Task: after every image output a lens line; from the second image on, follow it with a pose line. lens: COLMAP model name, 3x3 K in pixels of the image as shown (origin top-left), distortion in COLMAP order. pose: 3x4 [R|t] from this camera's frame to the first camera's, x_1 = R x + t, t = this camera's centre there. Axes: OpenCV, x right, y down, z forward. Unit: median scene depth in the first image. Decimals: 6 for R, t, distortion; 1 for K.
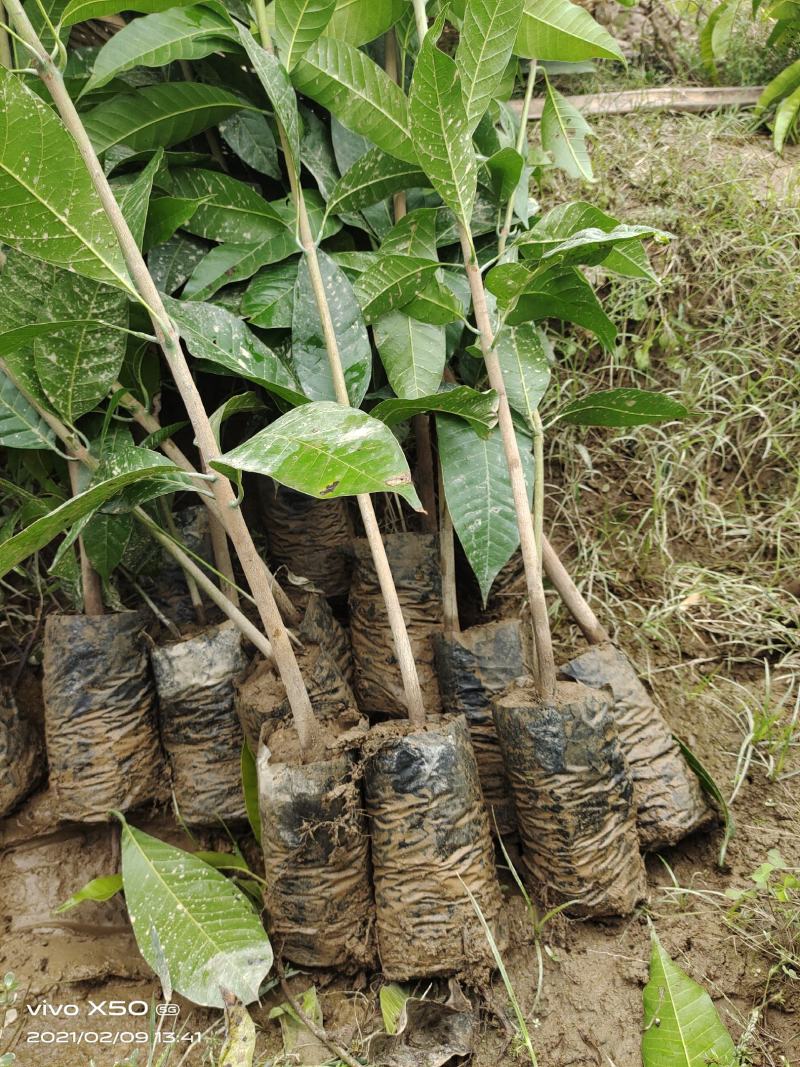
lens RADIAL K [[801.0, 0, 400.0], [0, 801.0, 533.5], [0, 0, 1]] dist [0.087228, -0.103400]
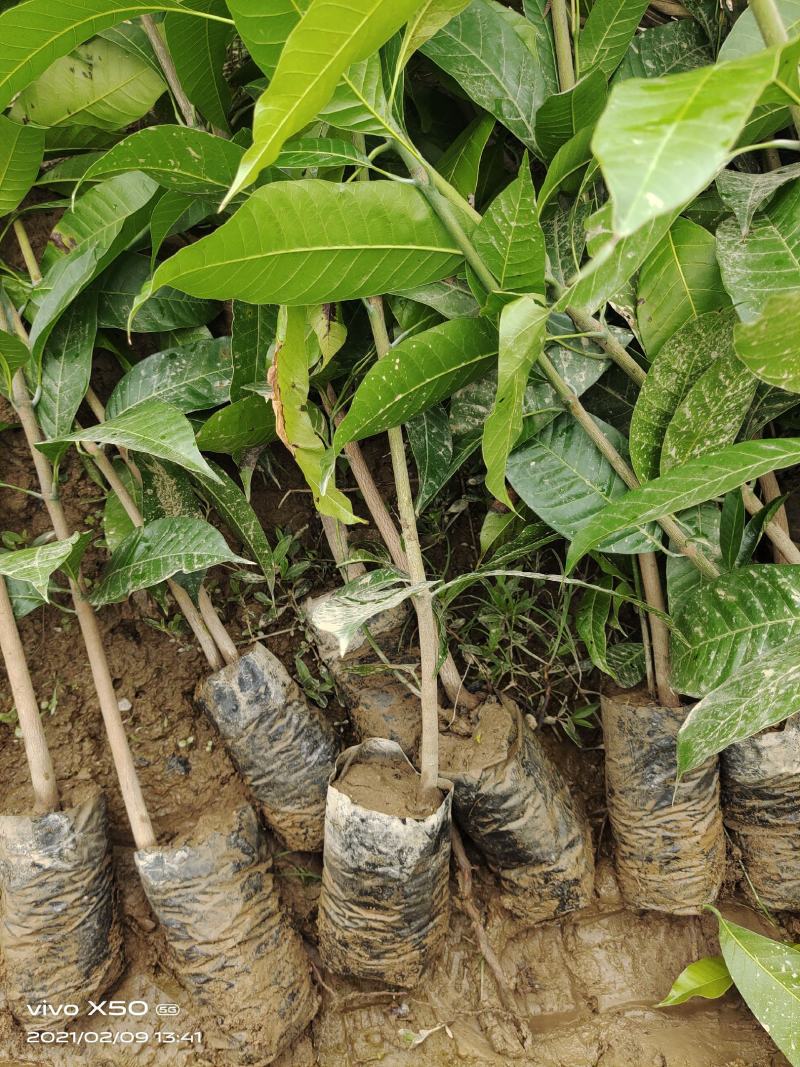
lens RADIAL K [[801.0, 0, 400.0], [0, 801.0, 533.5], [0, 0, 1]] dist [0.087228, -0.103400]
pose [[0.975466, -0.068052, -0.209368, -0.470384], [0.098876, 0.985135, 0.140472, -0.246290], [0.196697, -0.157727, 0.967695, 0.090177]]
